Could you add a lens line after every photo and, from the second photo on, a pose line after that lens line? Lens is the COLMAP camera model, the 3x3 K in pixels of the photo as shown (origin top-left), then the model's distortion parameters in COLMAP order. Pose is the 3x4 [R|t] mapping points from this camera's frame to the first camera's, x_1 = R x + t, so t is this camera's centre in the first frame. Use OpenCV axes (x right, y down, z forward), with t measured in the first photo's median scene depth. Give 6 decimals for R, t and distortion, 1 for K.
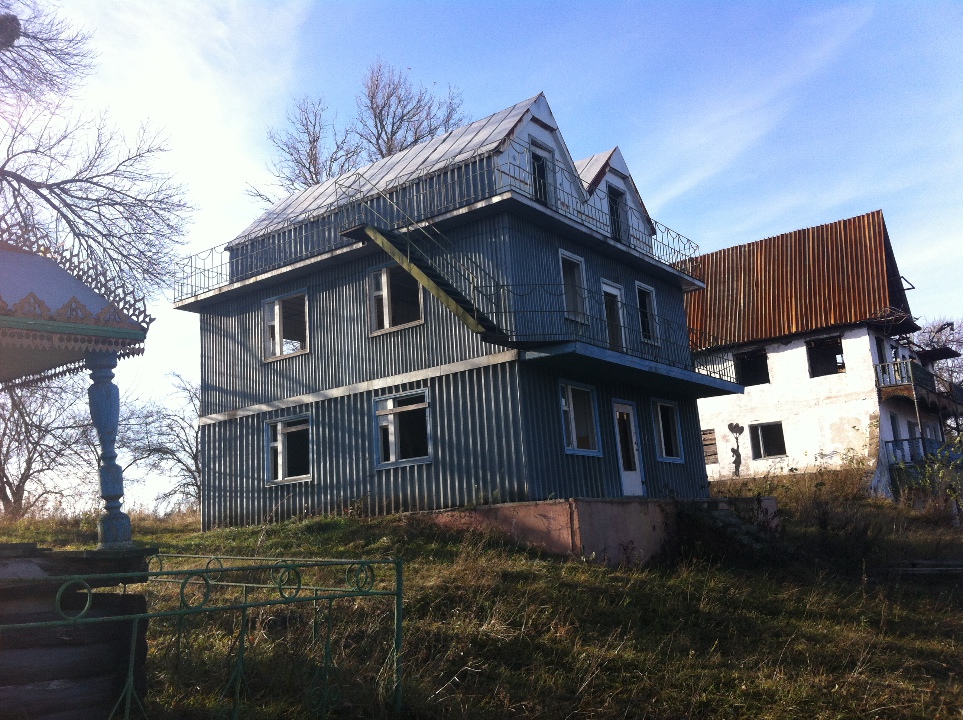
lens RADIAL K [[889.4, 0, 481.5], [0, 889.4, 360.0], [0, 0, 1]] dist [0.051144, -0.219582]
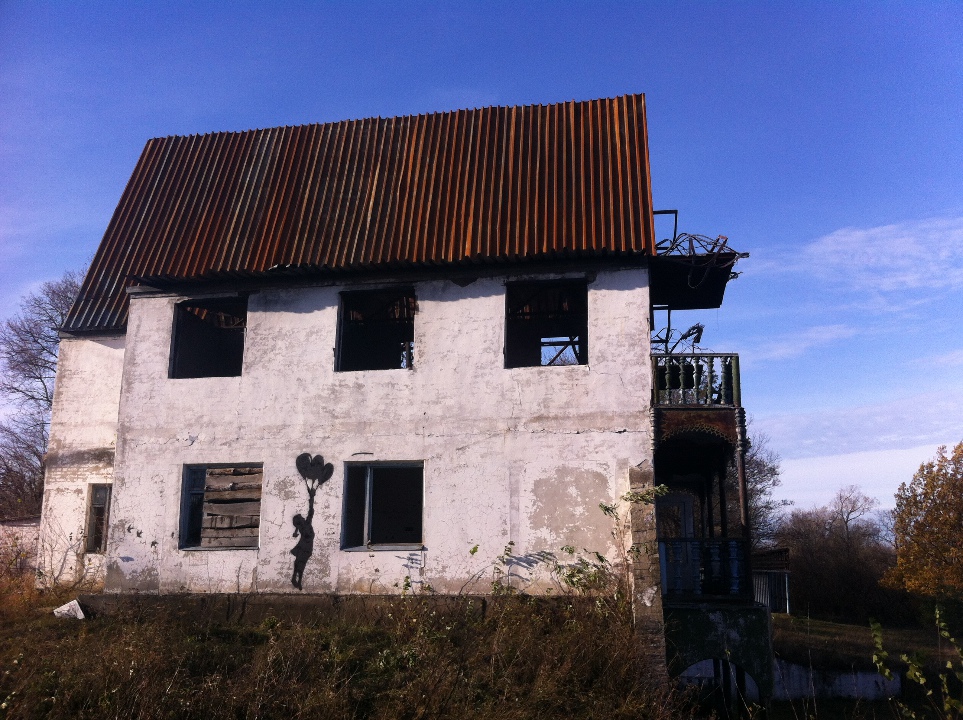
lens RADIAL K [[888.3, 0, 501.5], [0, 888.3, 329.6], [0, 0, 1]] dist [0.095213, -0.223447]
pose [[0.882418, 0.176940, 0.435925, 0.171488], [-0.144651, 0.983736, -0.106487, 0.045739], [-0.447677, 0.030910, 0.893661, 0.593668]]
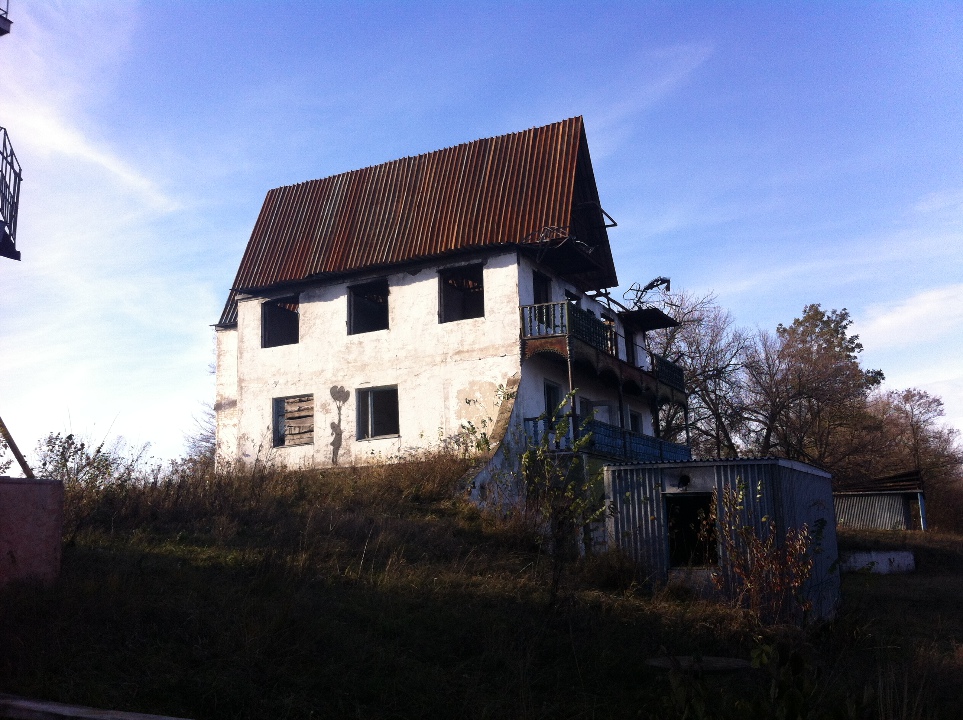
lens RADIAL K [[888.3, 0, 501.5], [0, 888.3, 329.6], [0, 0, 1]] dist [0.095213, -0.223447]
pose [[0.976914, 0.075145, 0.199979, 0.267037], [-0.067707, 0.996744, -0.043787, 0.049496], [-0.202618, 0.029236, 0.978821, 0.308475]]
